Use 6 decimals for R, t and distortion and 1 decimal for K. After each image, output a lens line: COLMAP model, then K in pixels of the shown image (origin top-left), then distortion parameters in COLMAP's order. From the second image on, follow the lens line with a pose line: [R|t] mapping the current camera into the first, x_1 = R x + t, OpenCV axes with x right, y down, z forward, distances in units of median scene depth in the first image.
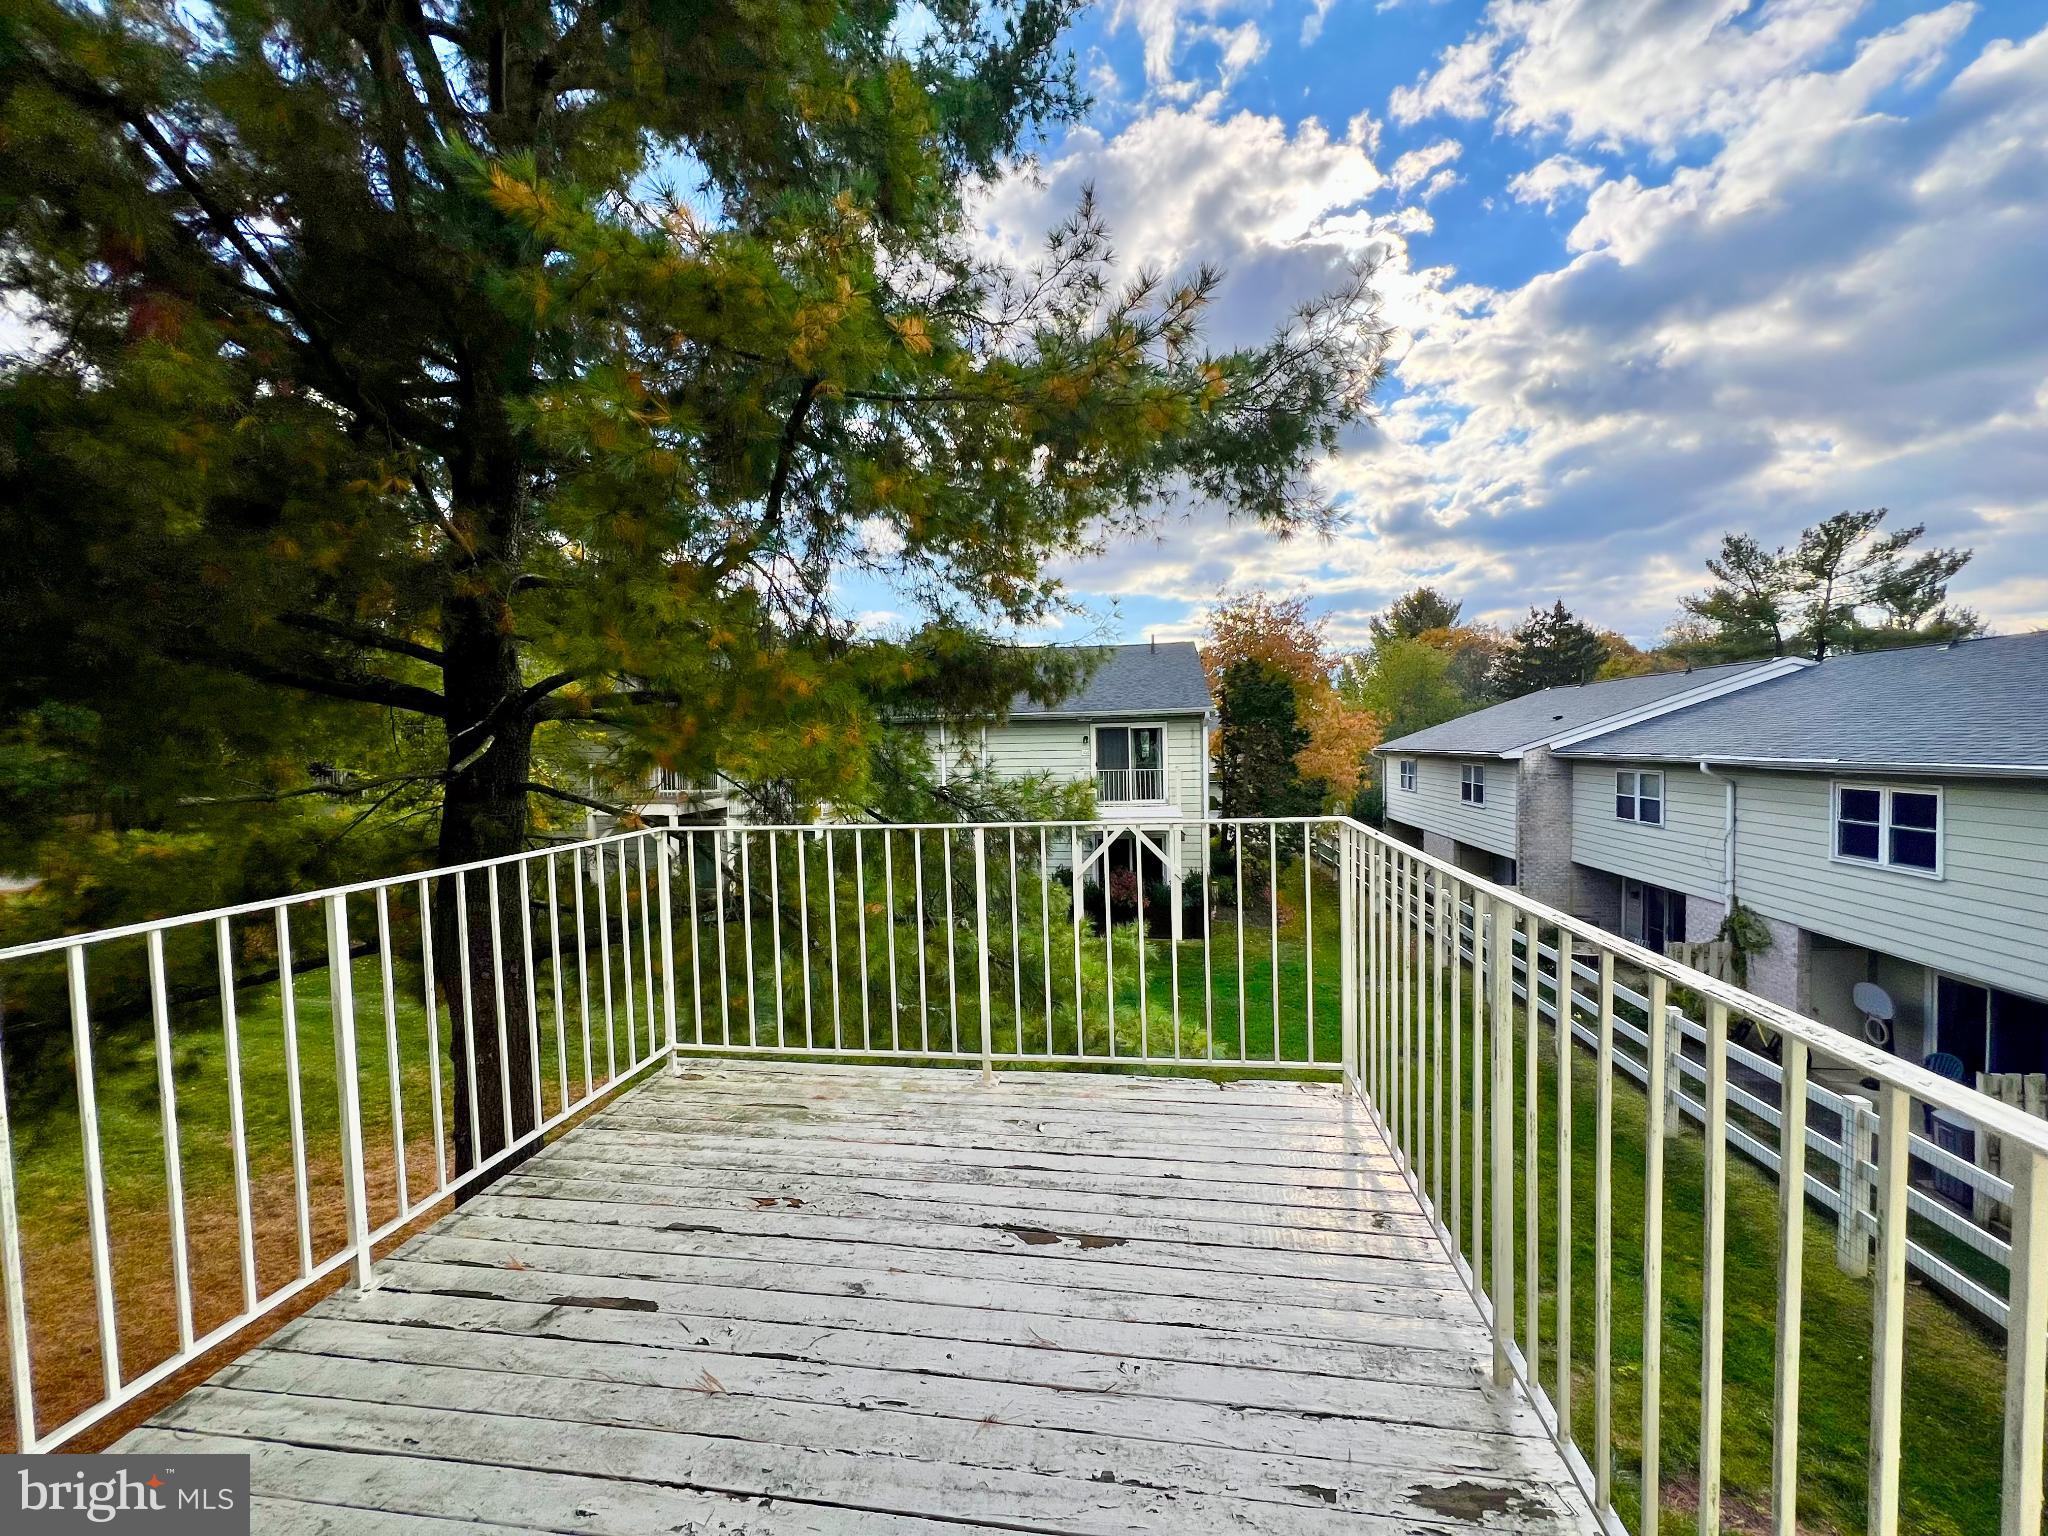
lens RADIAL K [[817.3, 0, 1023.1], [0, 817.3, 775.4], [0, 0, 1]] dist [0.000701, 0.000081]
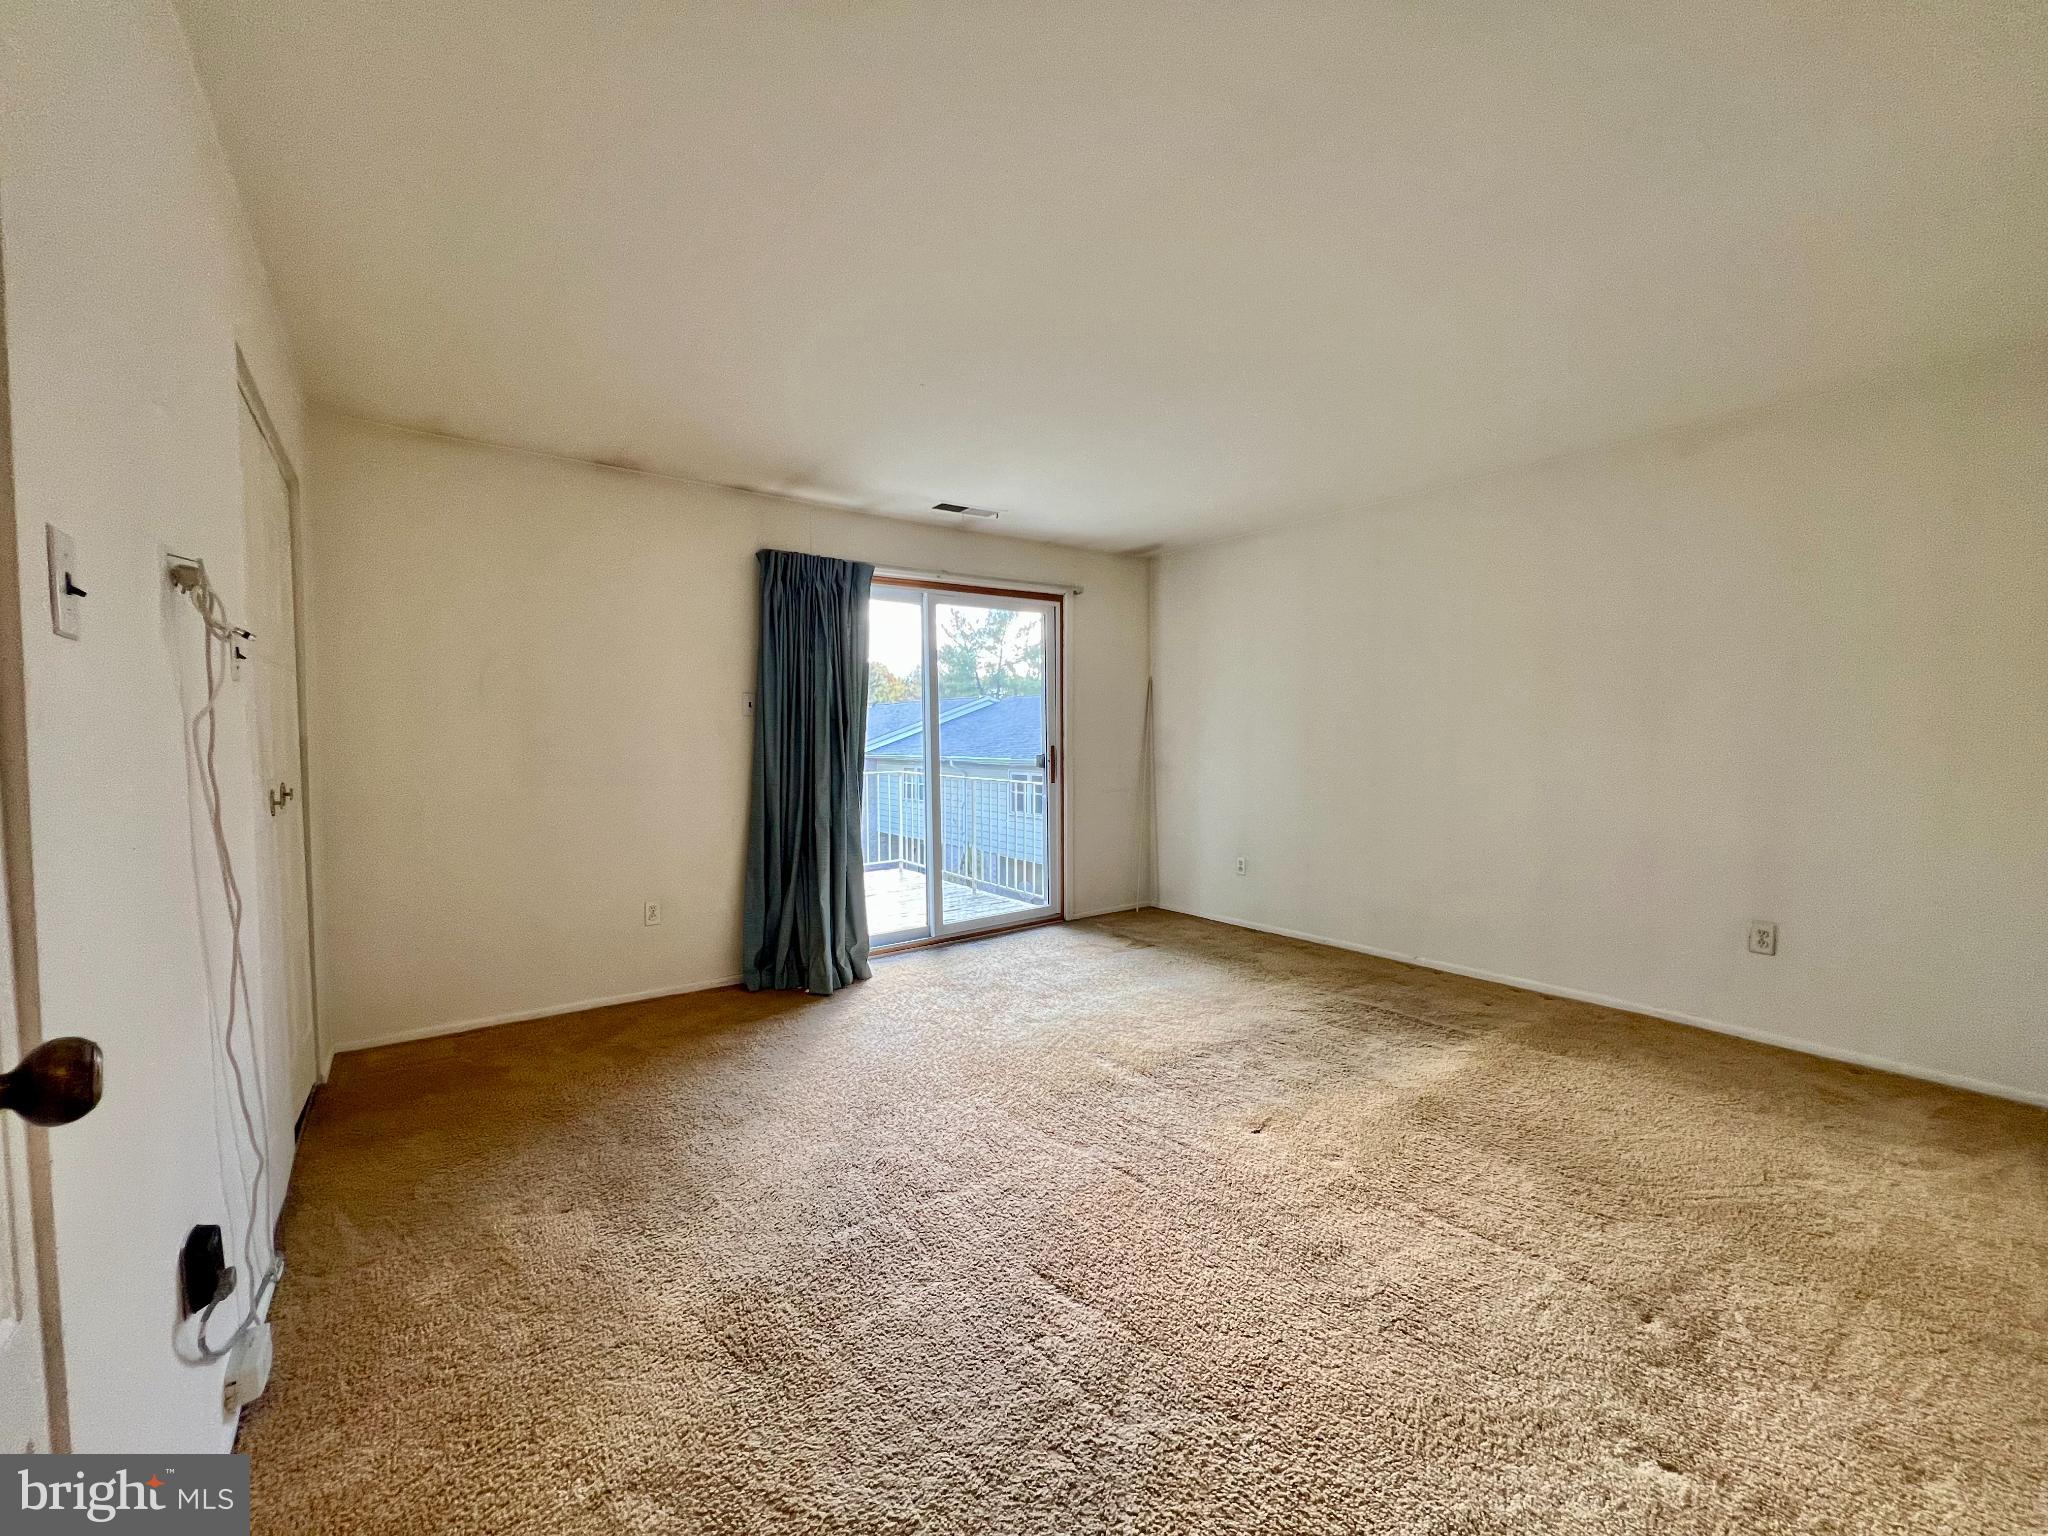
lens RADIAL K [[822.9, 0, 1023.7], [0, 822.9, 773.4], [0, 0, 1]] dist [-0.003090, 0.000250]
pose [[0.691871, -0.015700, 0.721851, -0.130809], [0.024841, 0.999689, -0.002066, 0.008212], [-0.721594, 0.019360, 0.692046, -0.121052]]
